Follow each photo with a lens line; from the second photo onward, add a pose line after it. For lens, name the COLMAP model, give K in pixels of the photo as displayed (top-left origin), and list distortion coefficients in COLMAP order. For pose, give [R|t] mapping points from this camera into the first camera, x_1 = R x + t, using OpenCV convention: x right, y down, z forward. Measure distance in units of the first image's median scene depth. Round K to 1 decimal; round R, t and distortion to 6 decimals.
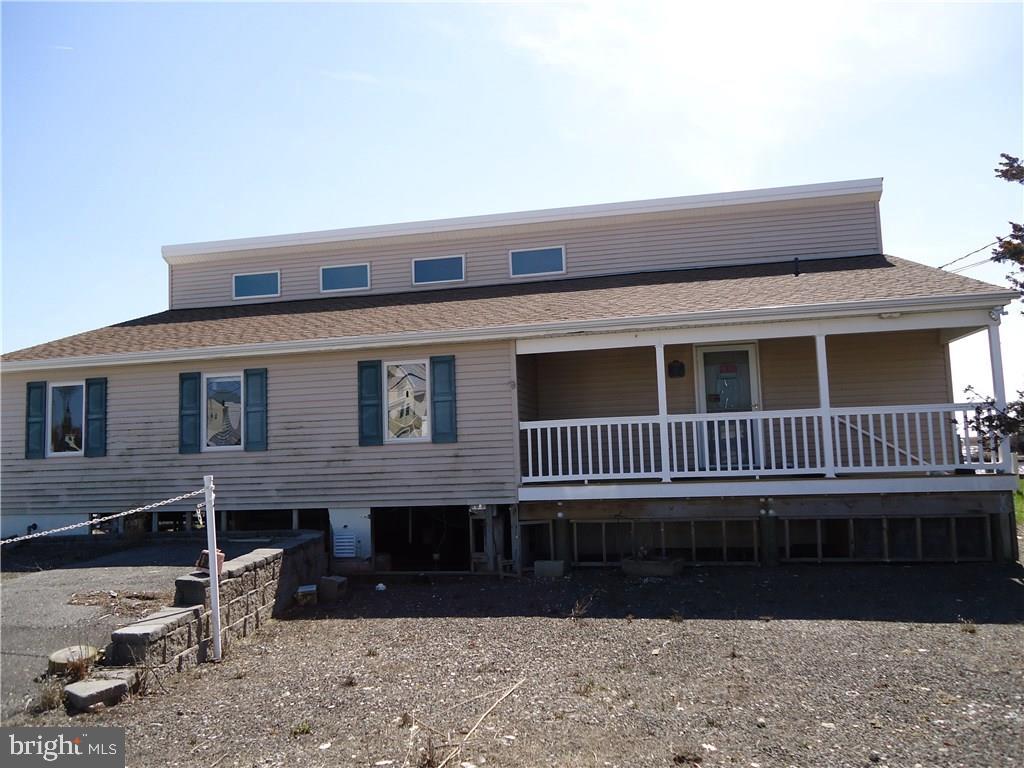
lens RADIAL K [[741.8, 0, 512.0], [0, 741.8, 384.0], [0, 0, 1]] dist [-0.008368, -0.001985]
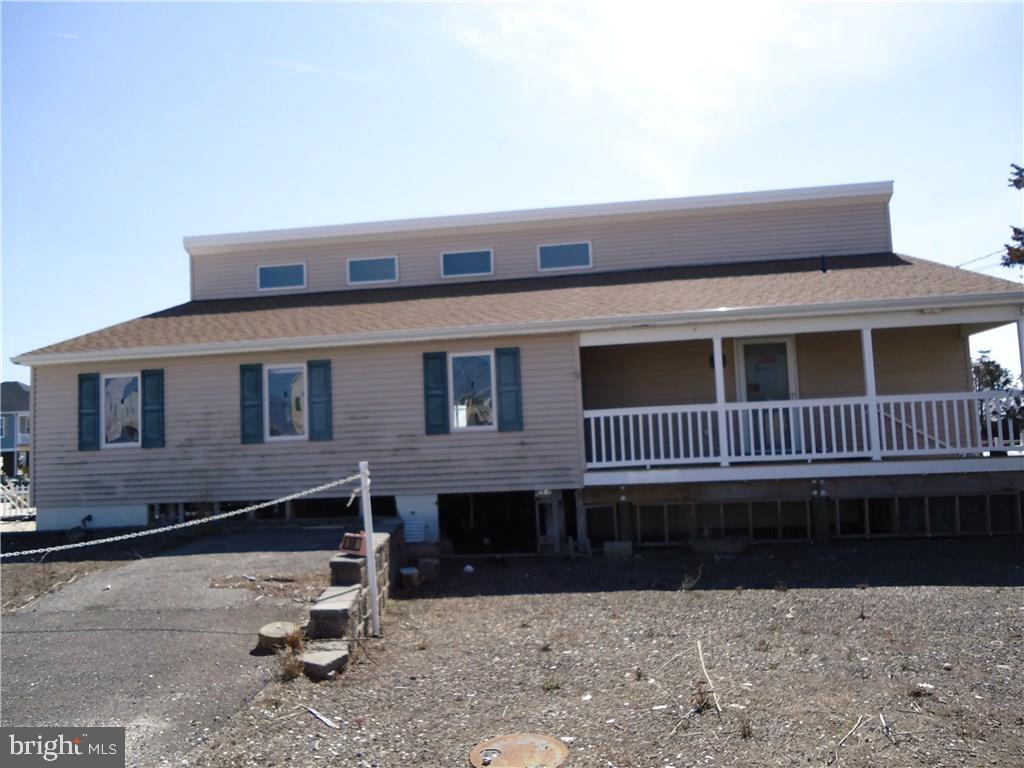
lens RADIAL K [[741.8, 0, 512.0], [0, 741.8, 384.0], [0, 0, 1]] dist [-0.008368, -0.001985]
pose [[0.997745, -0.003168, 0.067040, -0.158649], [0.002298, 0.999912, 0.013046, -0.000586], [-0.067076, -0.012862, 0.997665, -0.039975]]
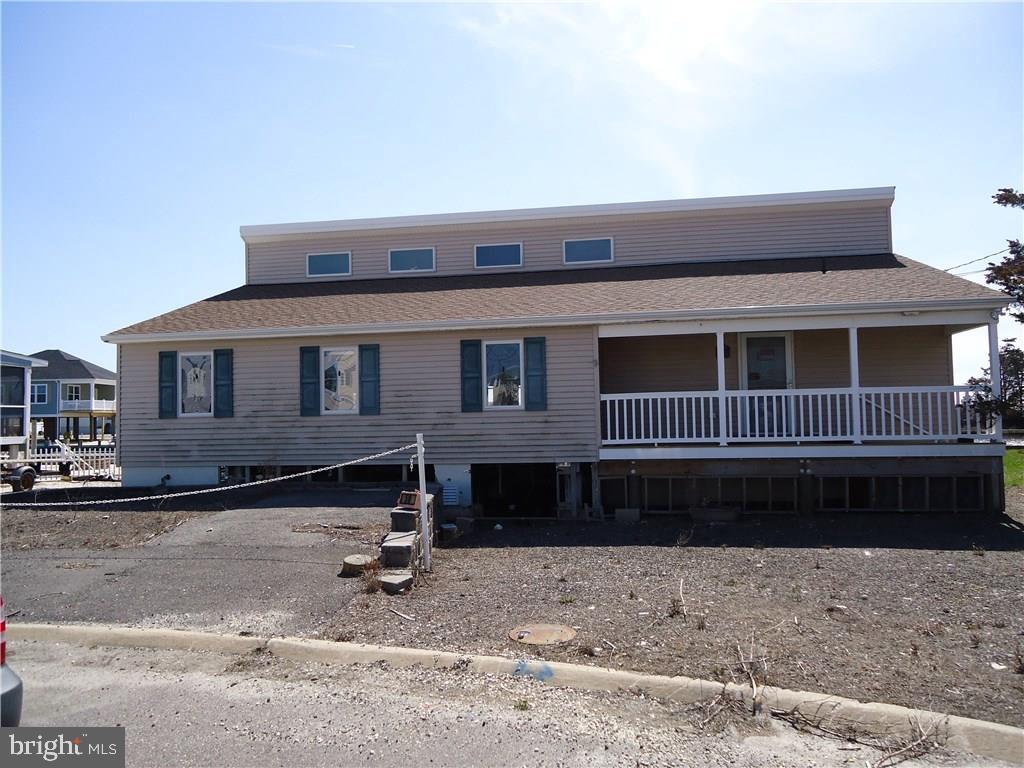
lens RADIAL K [[741.8, 0, 512.0], [0, 741.8, 384.0], [0, 0, 1]] dist [-0.008368, -0.001985]
pose [[0.999145, 0.017318, 0.037536, -0.174893], [-0.018966, 0.998851, 0.044017, -0.014986], [-0.036731, -0.044691, 0.998325, -0.185884]]
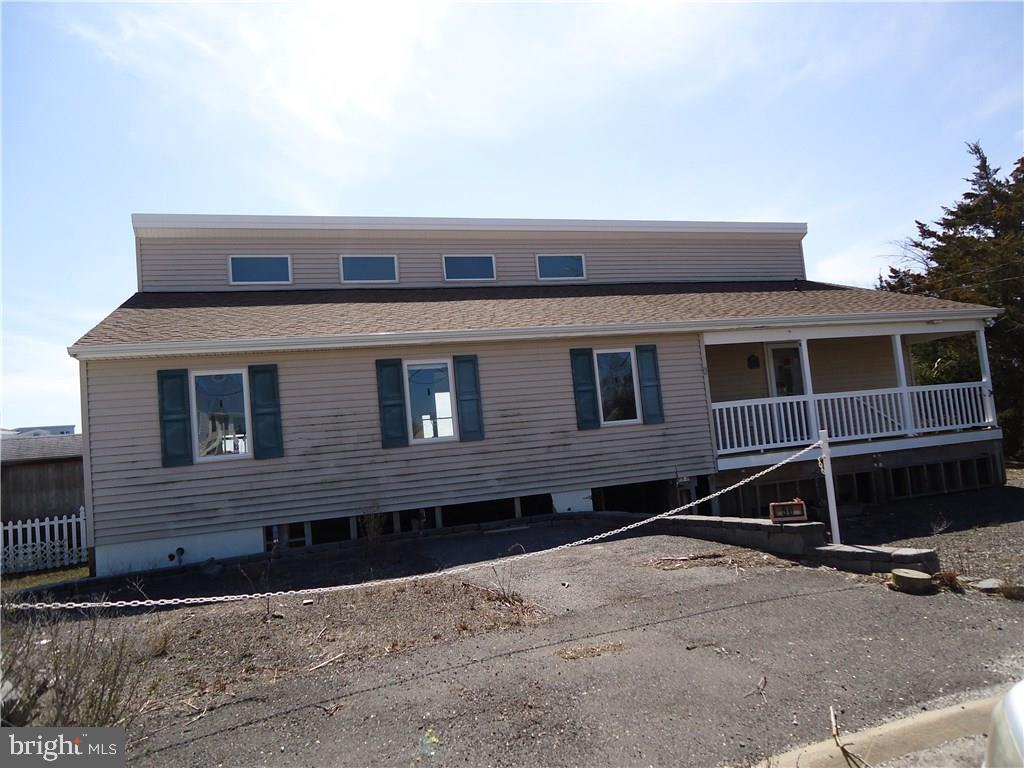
lens RADIAL K [[741.8, 0, 512.0], [0, 741.8, 384.0], [0, 0, 1]] dist [-0.008368, -0.001985]
pose [[0.869435, -0.003996, 0.494031, -0.817773], [0.016672, 0.999635, -0.021254, 0.040343], [-0.493766, 0.026715, 0.869184, 0.145349]]
